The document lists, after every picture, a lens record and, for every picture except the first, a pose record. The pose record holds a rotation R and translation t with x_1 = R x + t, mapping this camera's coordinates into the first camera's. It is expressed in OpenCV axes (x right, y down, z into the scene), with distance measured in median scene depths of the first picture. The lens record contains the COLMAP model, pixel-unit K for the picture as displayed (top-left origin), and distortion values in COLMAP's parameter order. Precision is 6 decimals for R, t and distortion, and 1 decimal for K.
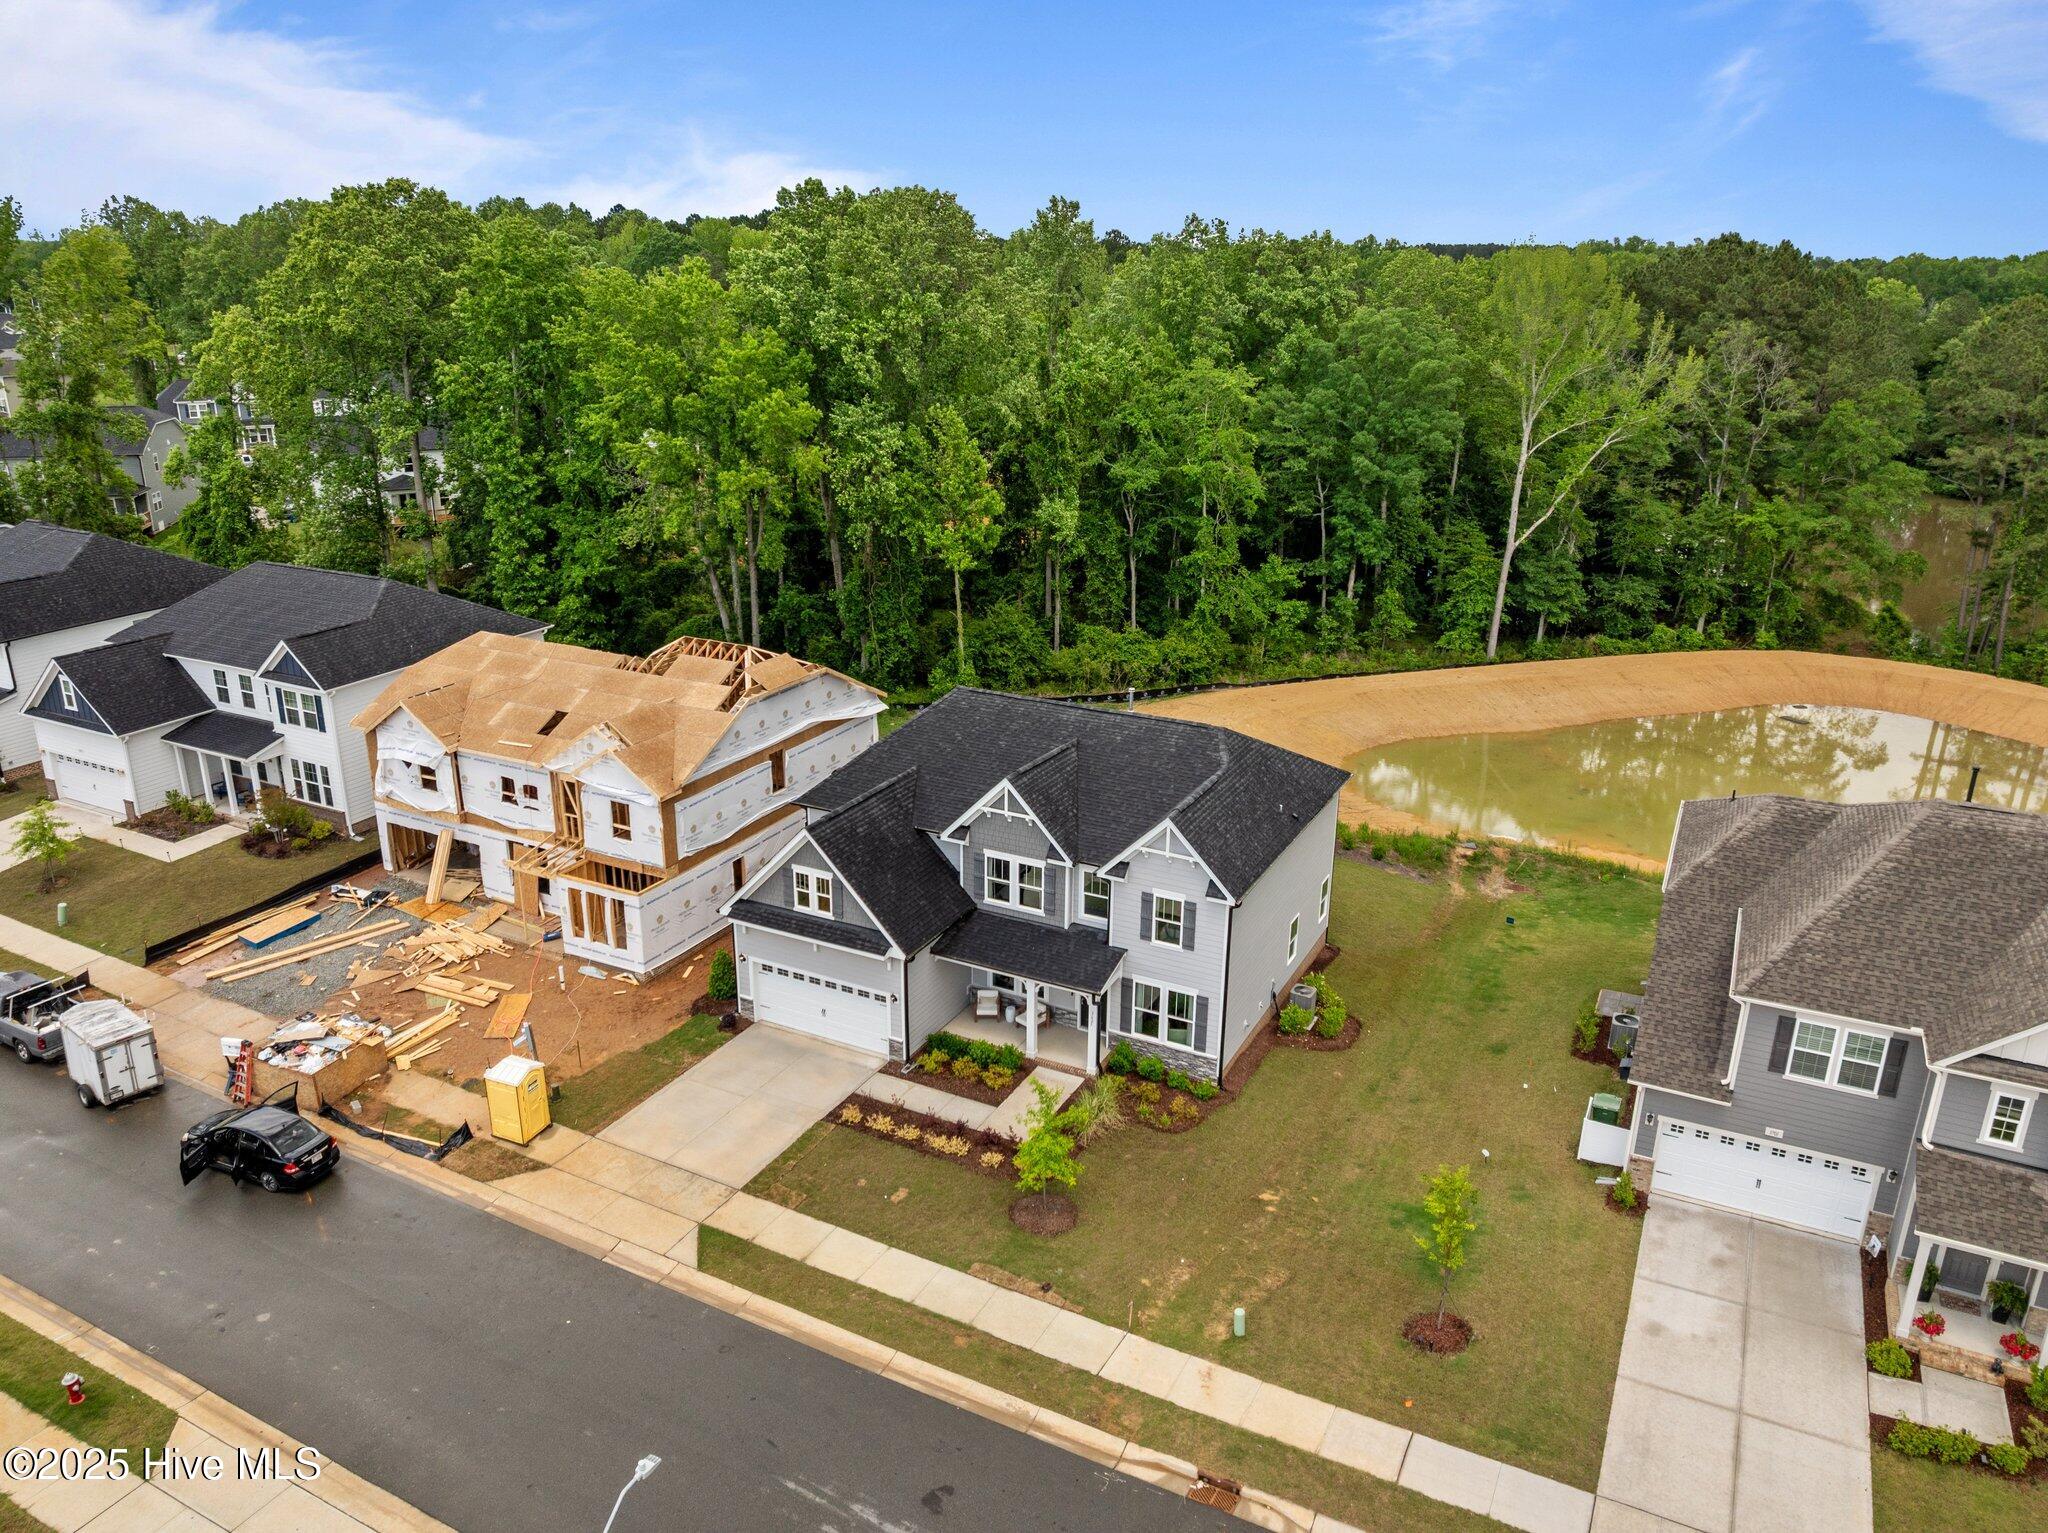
lens RADIAL K [[1430.3, 0, 1027.7], [0, 1430.3, 763.6], [0, 0, 1]] dist [-0.000762, 0.000018]
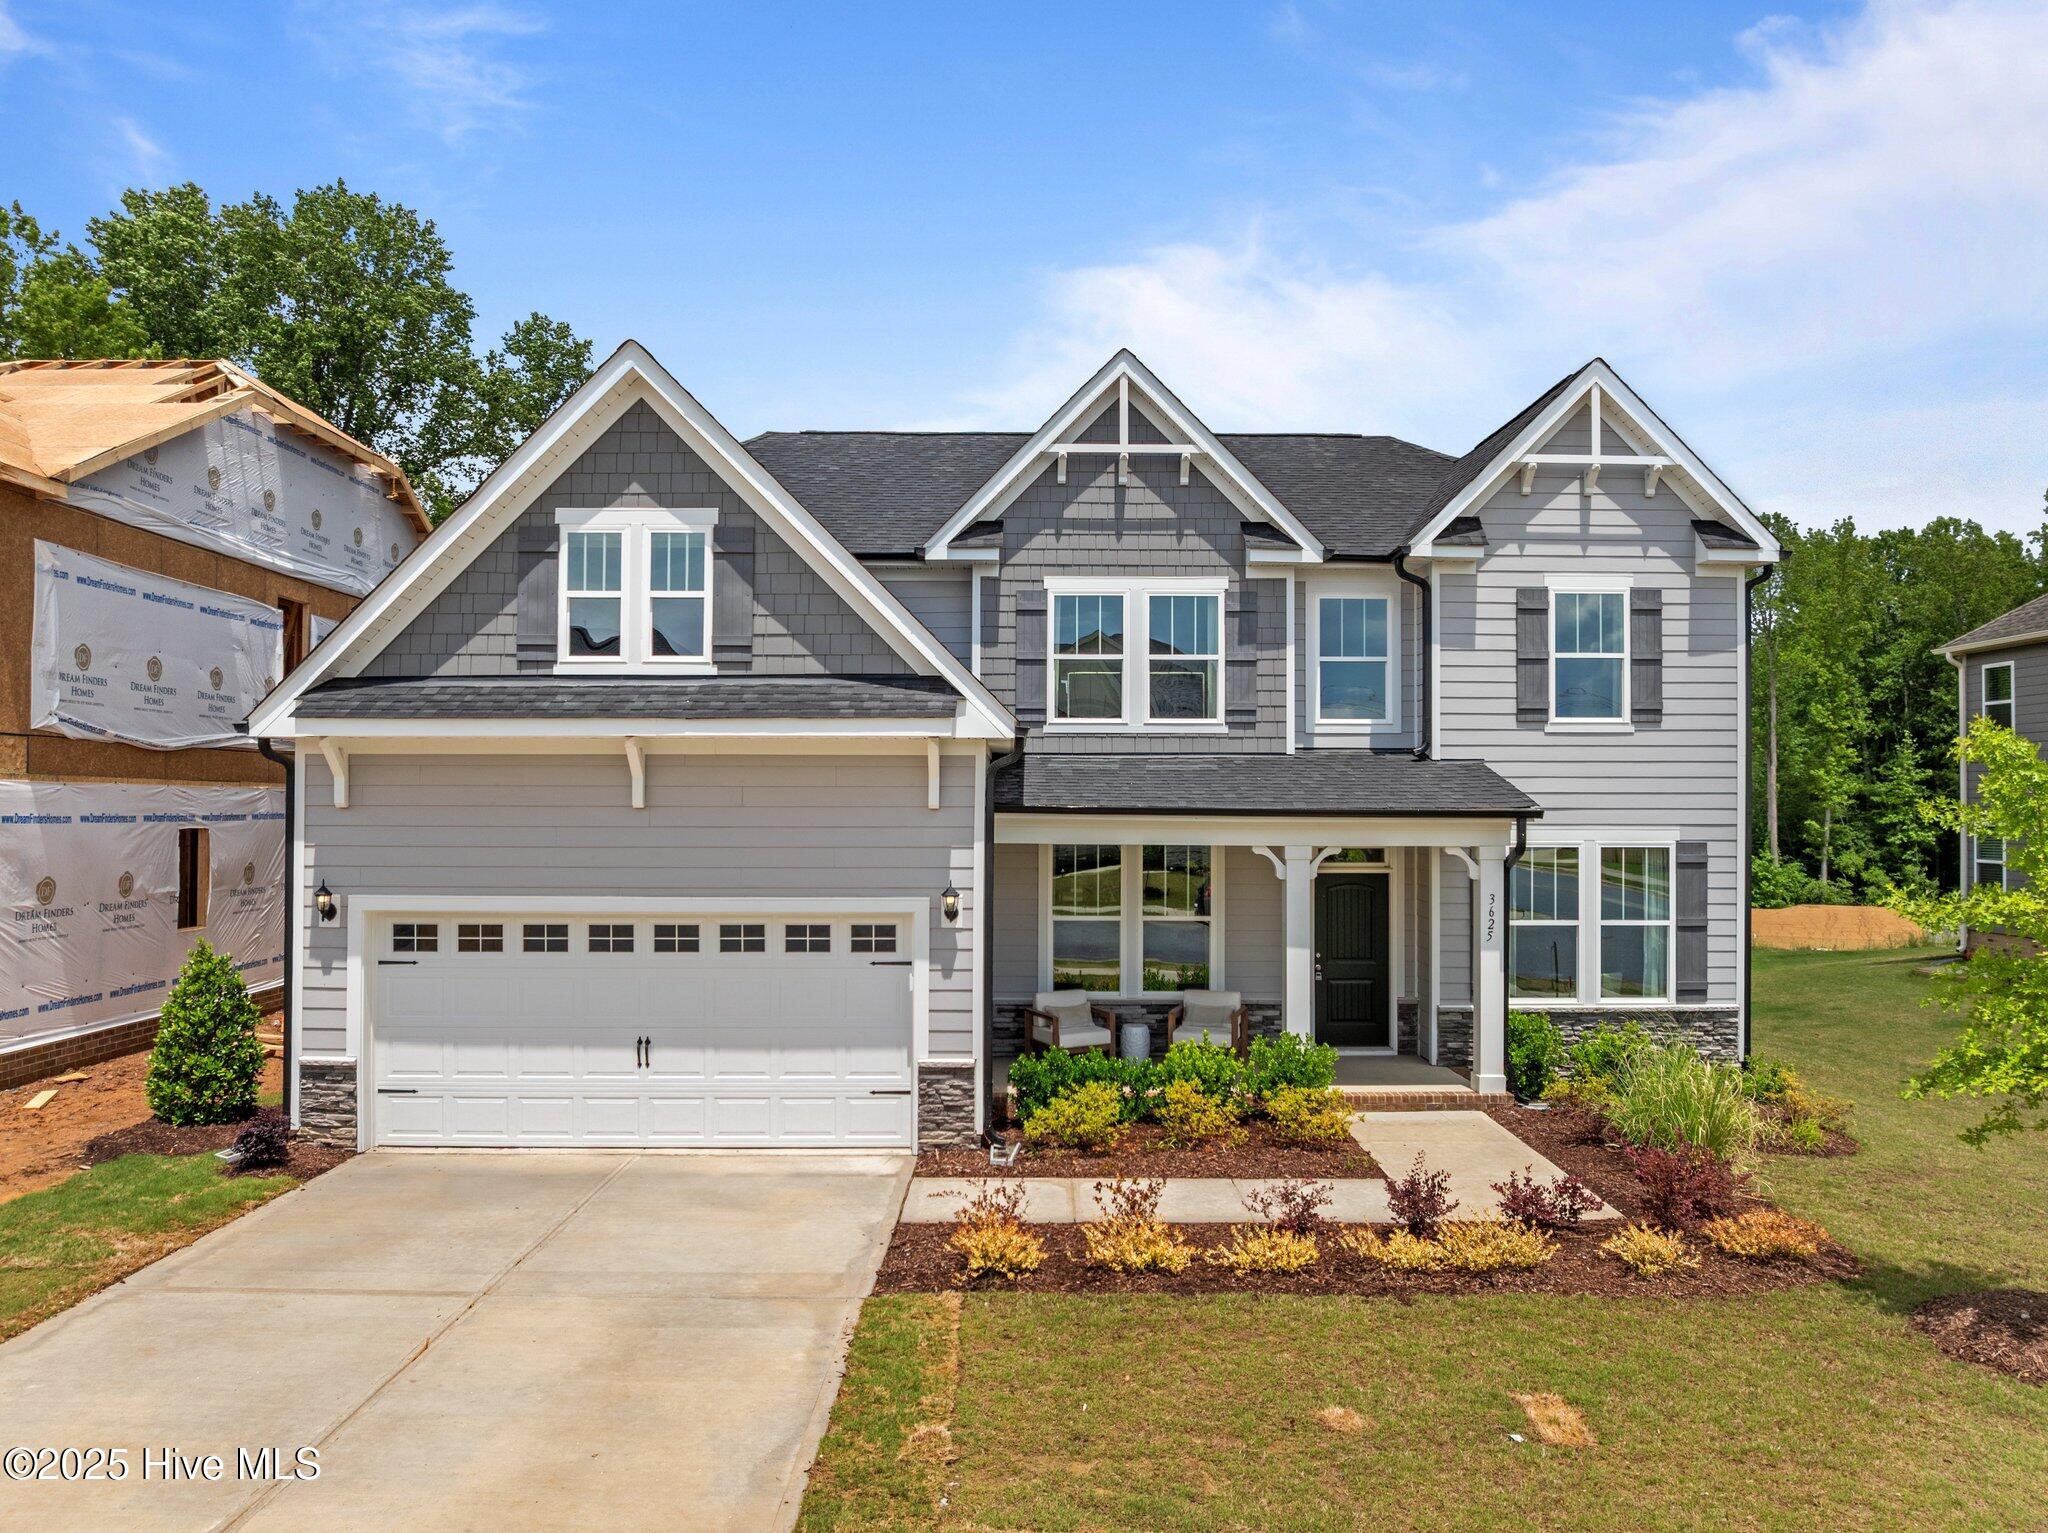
lens RADIAL K [[1455.3, 0, 1031.7], [0, 1455.3, 778.9], [0, 0, 1]] dist [-0.036759, 0.002108]
pose [[0.887165, -0.001029, 0.461450, -0.215430], [0.157790, 0.940395, -0.301262, 0.230052], [-0.433636, 0.340082, 0.834449, 0.718023]]
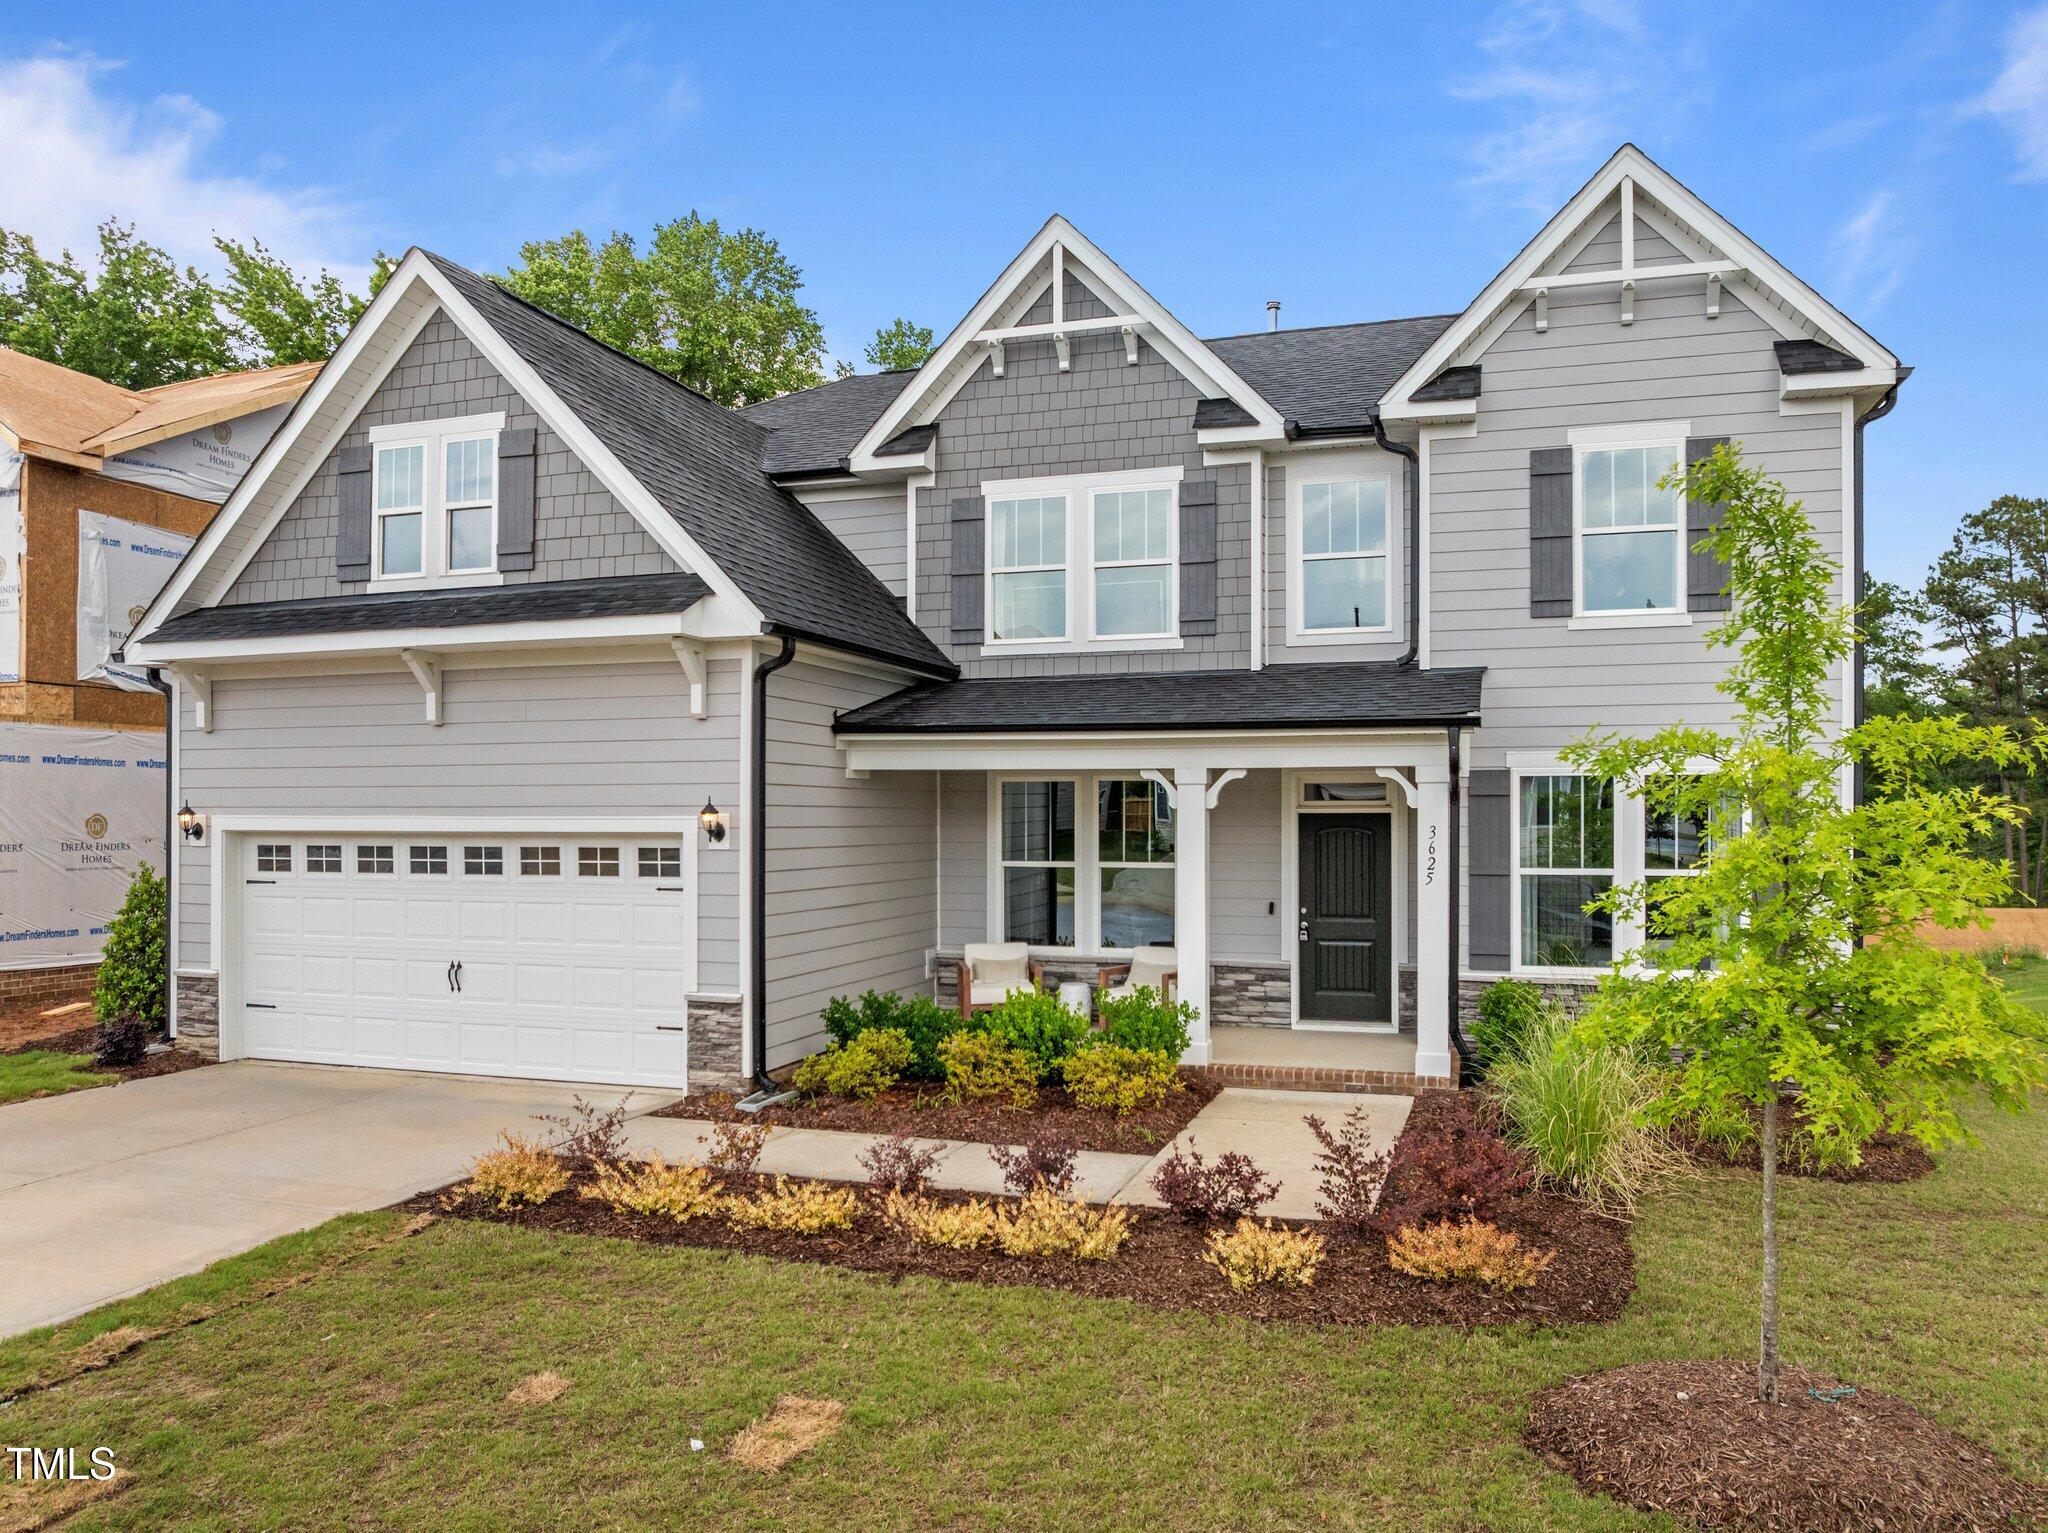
lens RADIAL K [[1472.6, 0, 1022.8], [0, 1472.6, 811.1], [0, 0, 1]] dist [-0.030245, -0.010012]
pose [[0.988543, -0.011177, 0.150522, -0.075967], [0.060048, 0.944061, -0.324256, 0.252358], [-0.138478, 0.329580, 0.933917, 0.717869]]
